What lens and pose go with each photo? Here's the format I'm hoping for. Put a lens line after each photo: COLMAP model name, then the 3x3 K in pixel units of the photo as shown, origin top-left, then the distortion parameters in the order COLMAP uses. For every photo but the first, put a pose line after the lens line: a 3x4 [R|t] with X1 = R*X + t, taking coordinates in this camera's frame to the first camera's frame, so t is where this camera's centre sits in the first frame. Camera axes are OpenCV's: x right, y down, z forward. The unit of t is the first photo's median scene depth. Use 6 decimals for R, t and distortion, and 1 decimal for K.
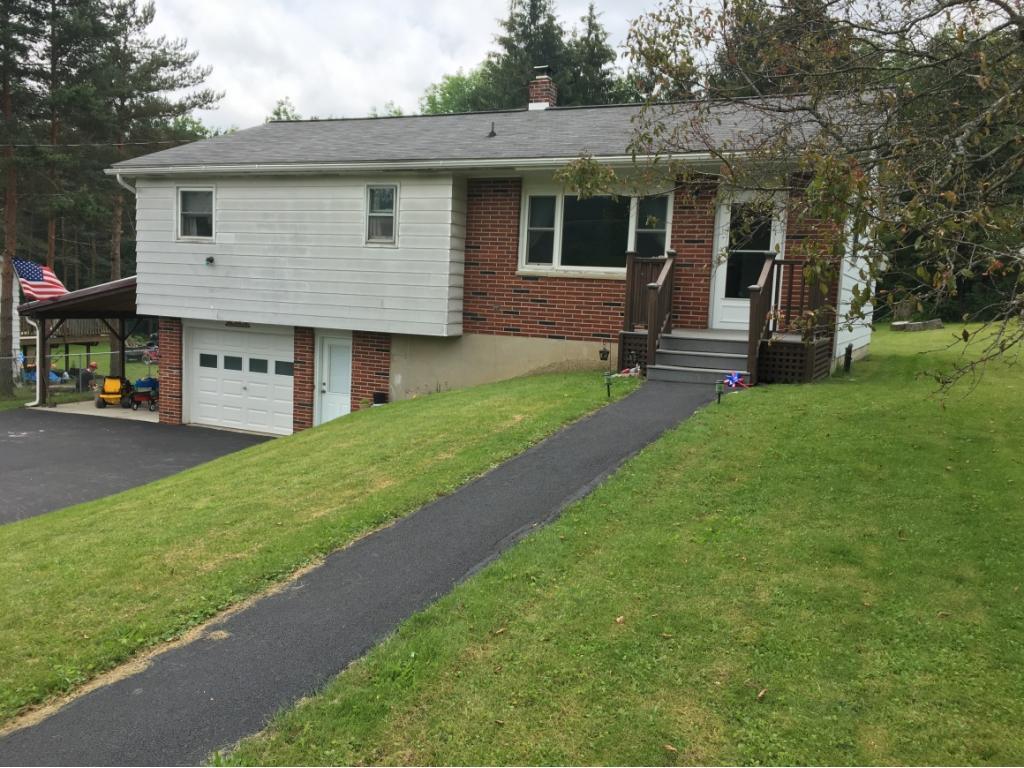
lens RADIAL K [[877.9, 0, 512.0], [0, 877.9, 384.0], [0, 0, 1]] dist [0.012103, 0.002713]
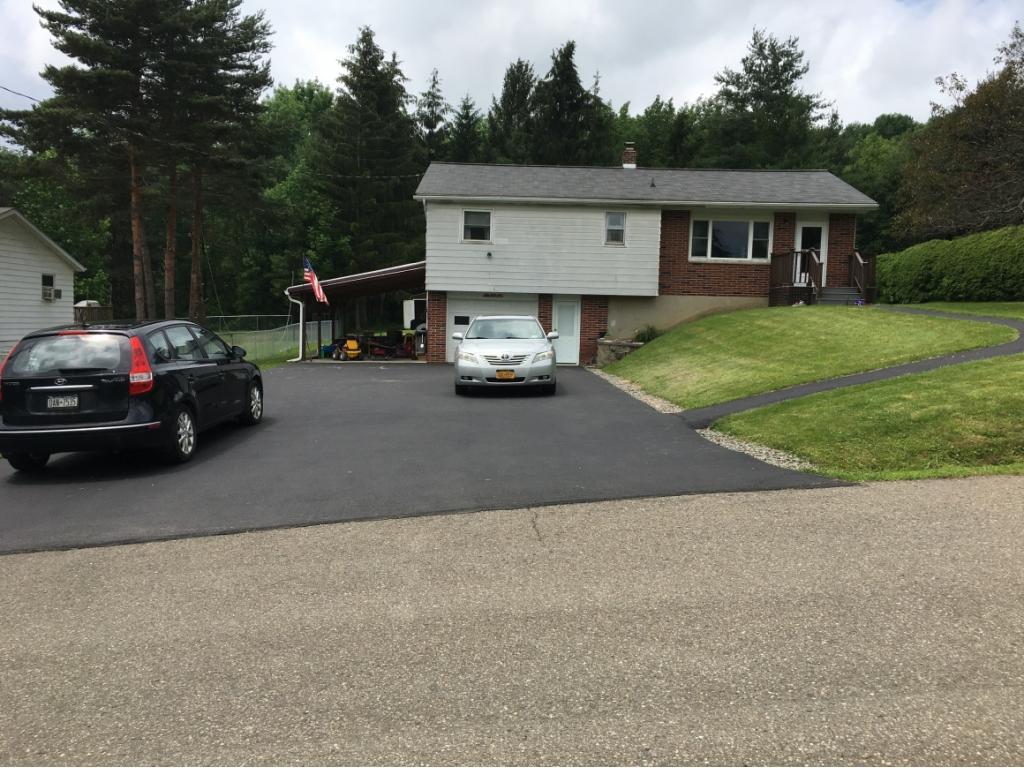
lens RADIAL K [[877.9, 0, 512.0], [0, 877.9, 384.0], [0, 0, 1]] dist [0.012103, 0.002713]
pose [[0.909573, -0.051747, 0.412309, -1.060132], [0.059075, 0.998241, -0.005038, 0.114472], [-0.411323, 0.028940, 0.911030, -0.510411]]
